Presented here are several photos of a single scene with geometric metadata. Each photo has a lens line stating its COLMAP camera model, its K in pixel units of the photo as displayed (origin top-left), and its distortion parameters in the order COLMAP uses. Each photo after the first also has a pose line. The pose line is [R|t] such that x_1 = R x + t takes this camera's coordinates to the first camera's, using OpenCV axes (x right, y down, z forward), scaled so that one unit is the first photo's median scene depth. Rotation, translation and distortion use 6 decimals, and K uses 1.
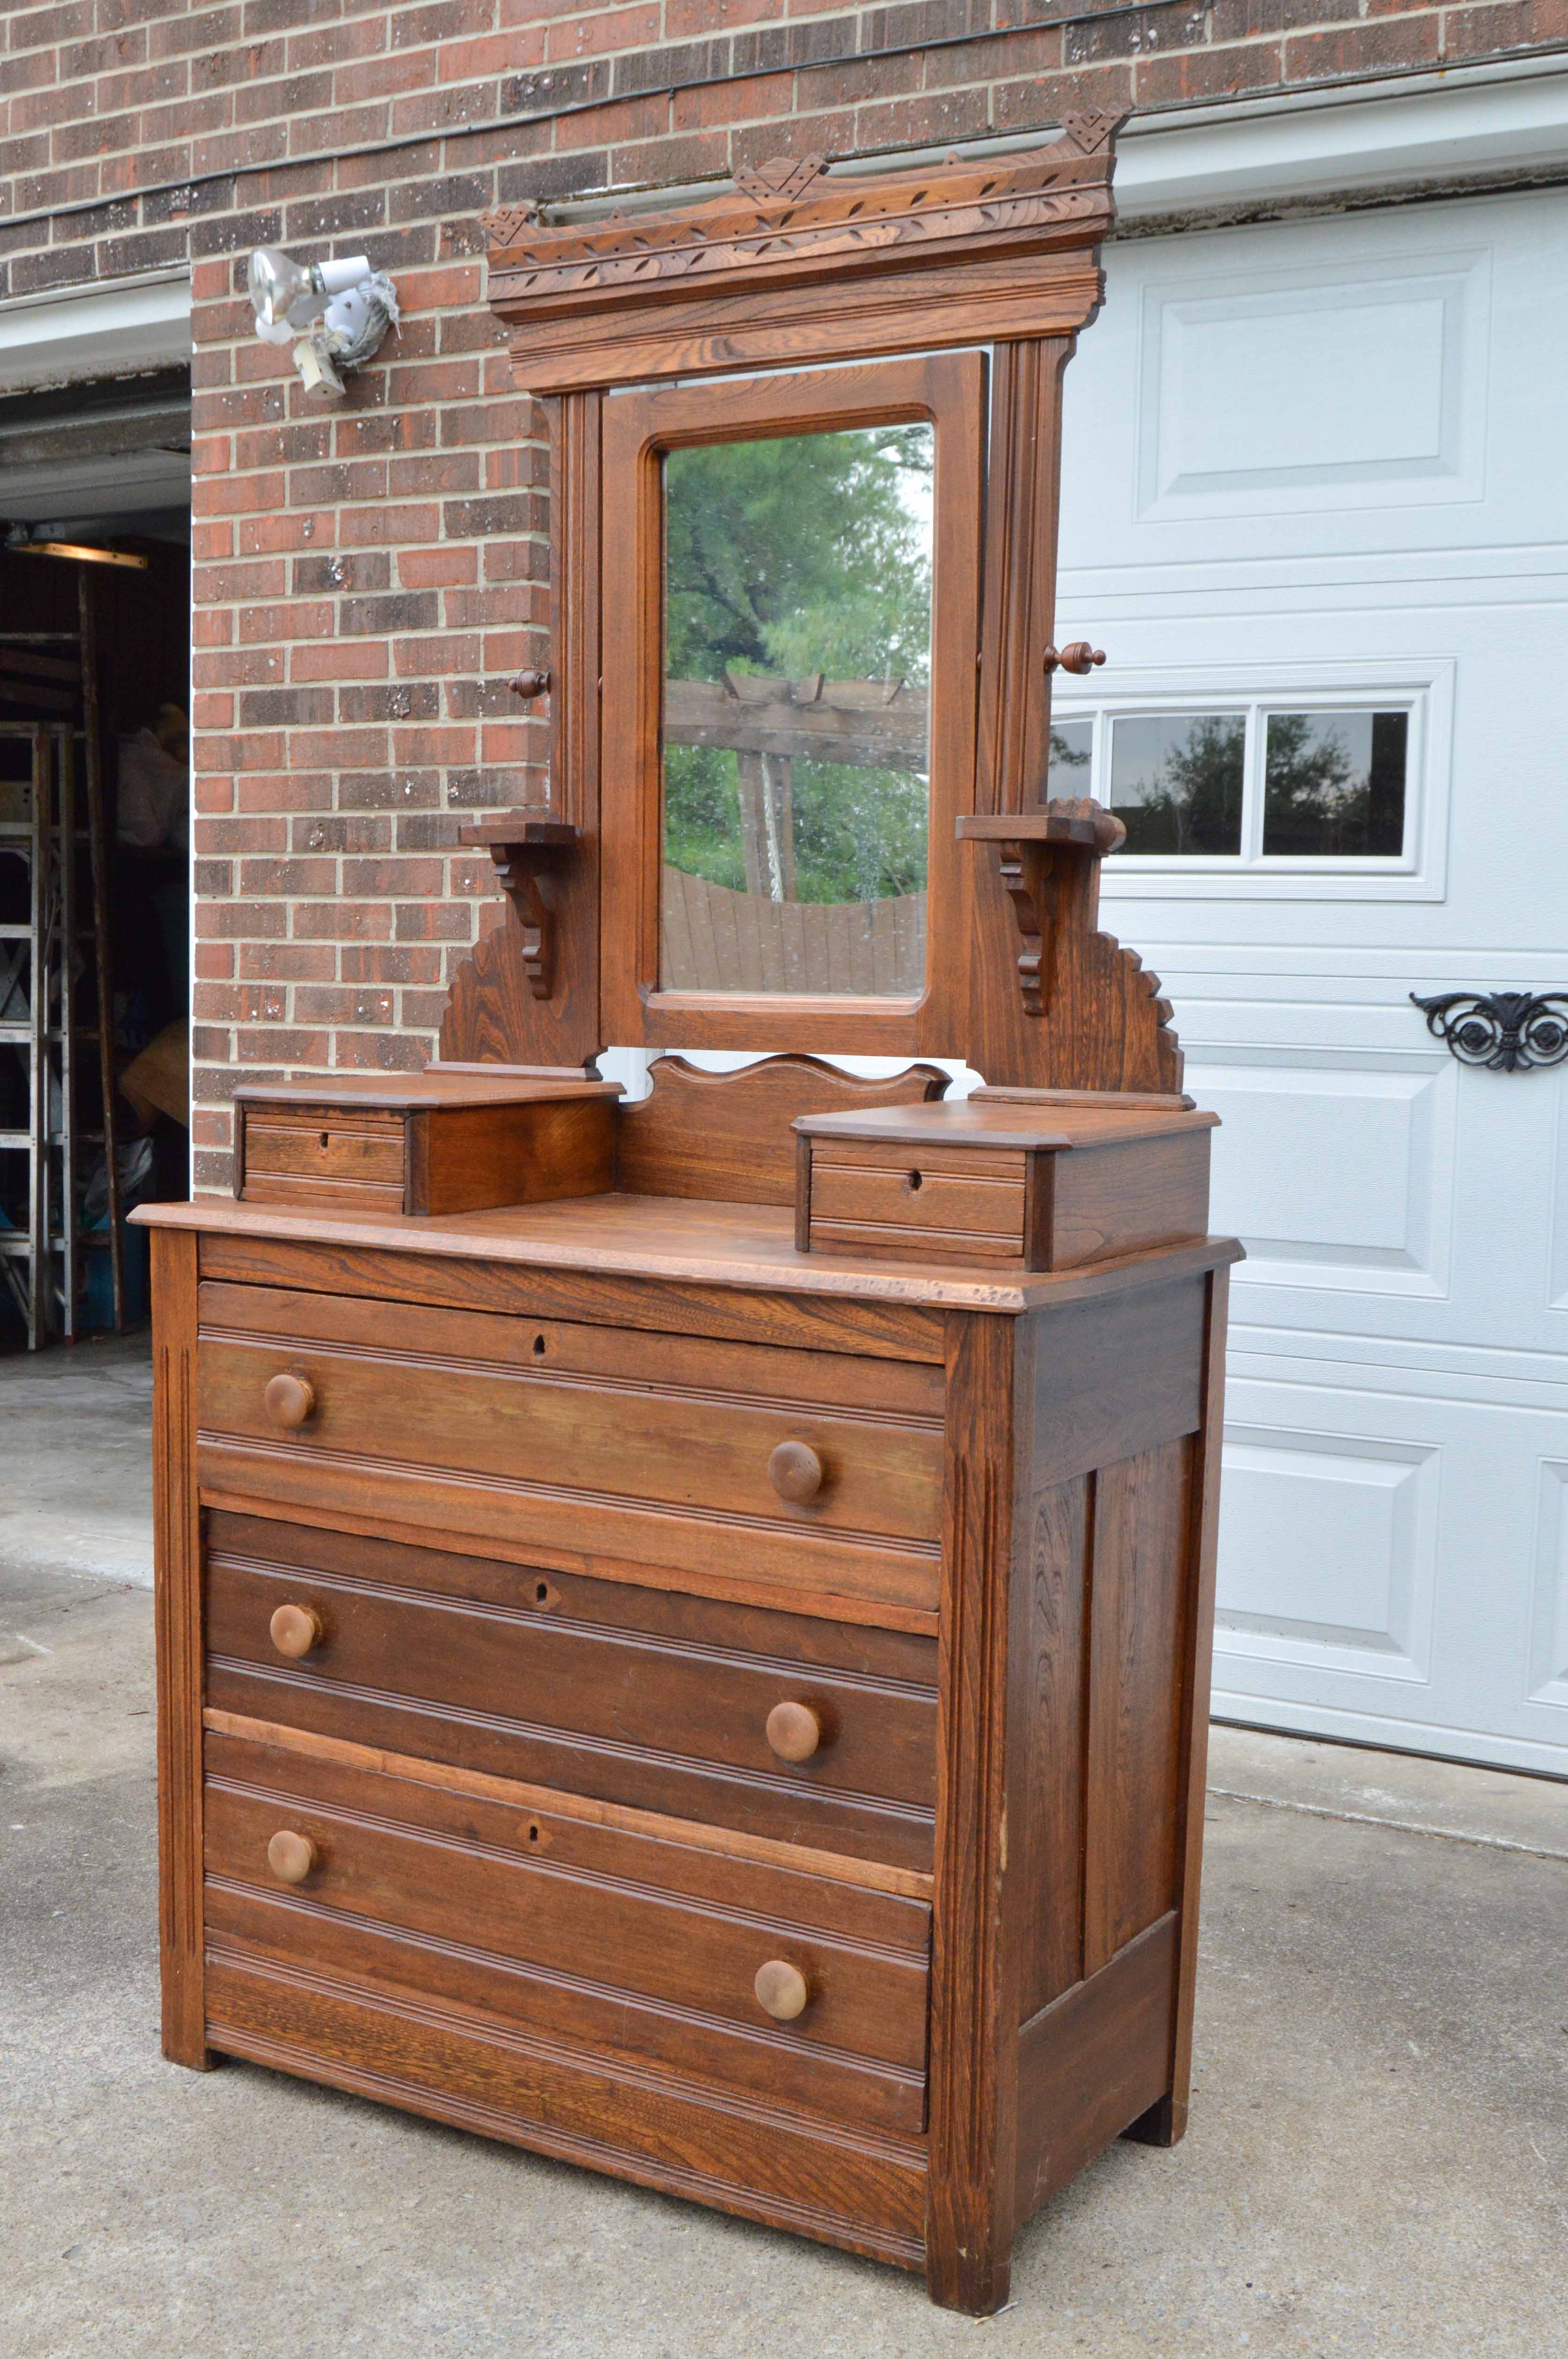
lens RADIAL K [[2751.2, 0, 669.2], [0, 2751.2, 1246.8], [0, 0, 1]] dist [-0.096332, 0.065246]
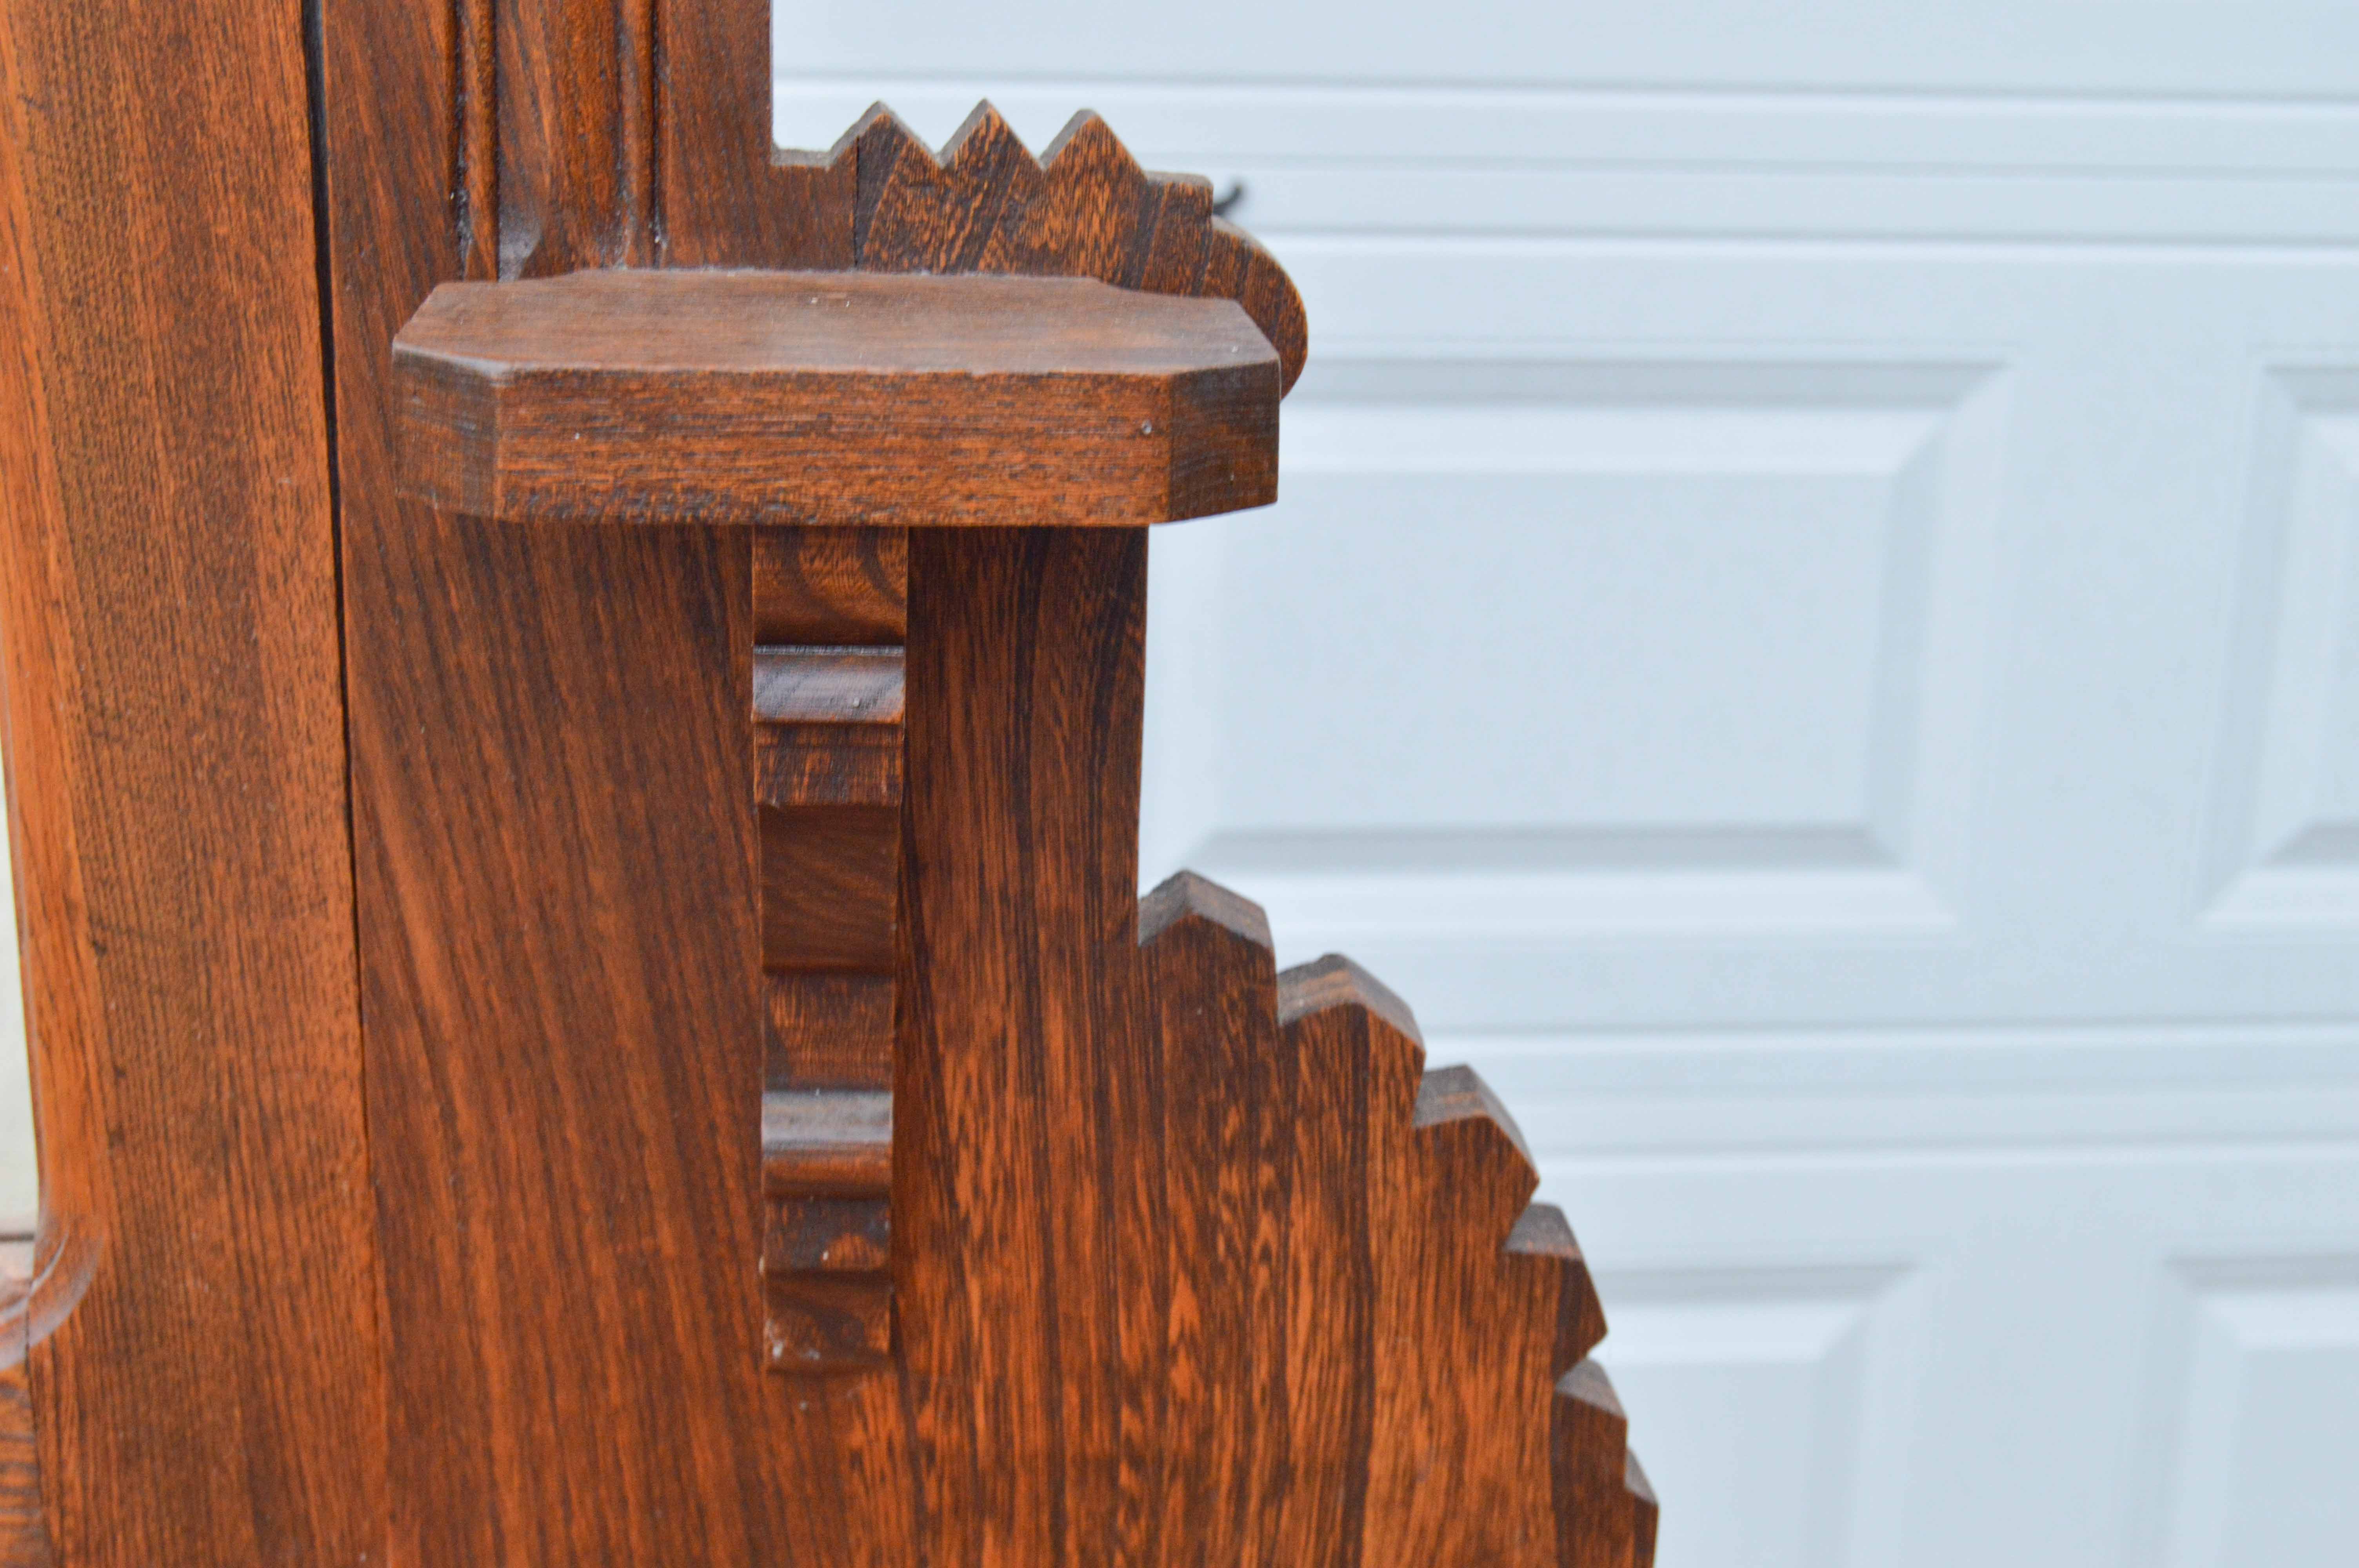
lens RADIAL K [[3490.8, 0, 1179.5], [0, 3490.8, 784.0], [0, 0, 1]] dist [-0.046777, -0.065167]
pose [[0.788649, -0.184649, 0.586461, 0.027640], [0.059735, 0.972337, 0.225814, -0.167252], [-0.611935, -0.143056, 0.777863, 0.808015]]
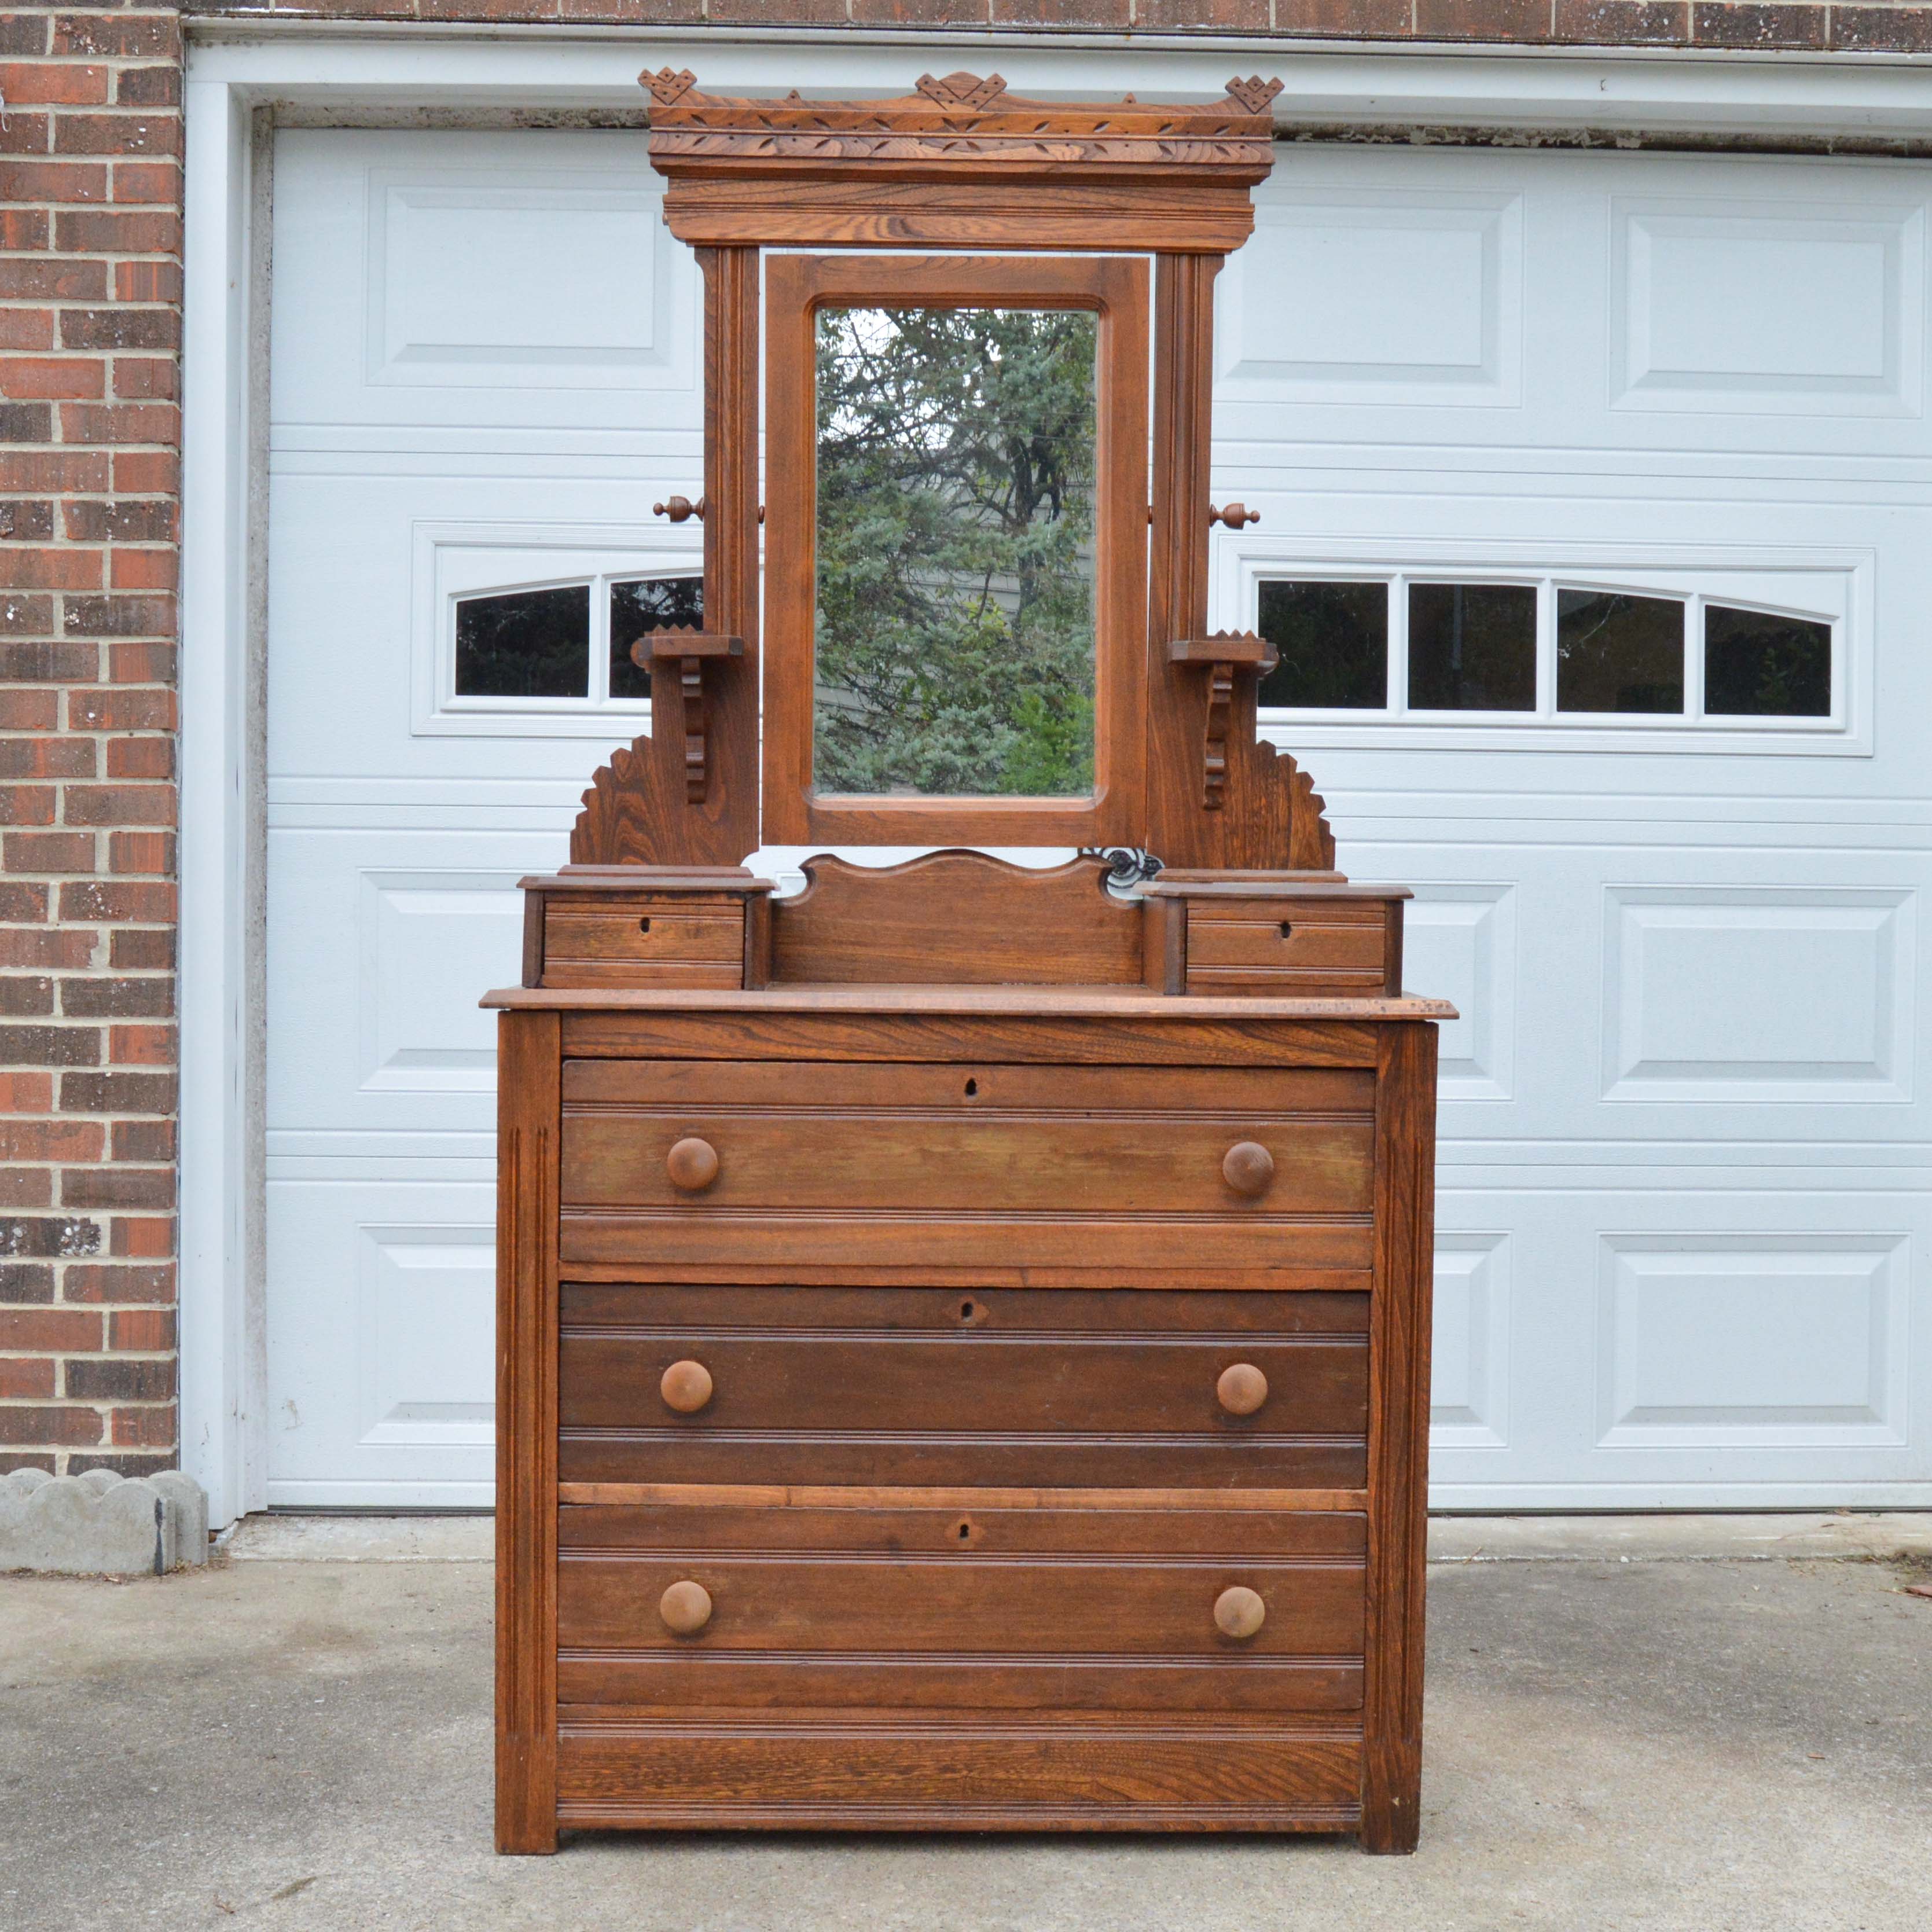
lens RADIAL K [[3284.3, 0, 966.0], [0, 3284.3, 966.0], [0, 0, 1]] dist [-0.109385, 0.101054]
pose [[0.813562, -0.017995, 0.581199, -0.778159], [0.066646, 0.995820, -0.062459, 0.065489], [-0.577646, 0.089549, 0.811361, -0.094219]]
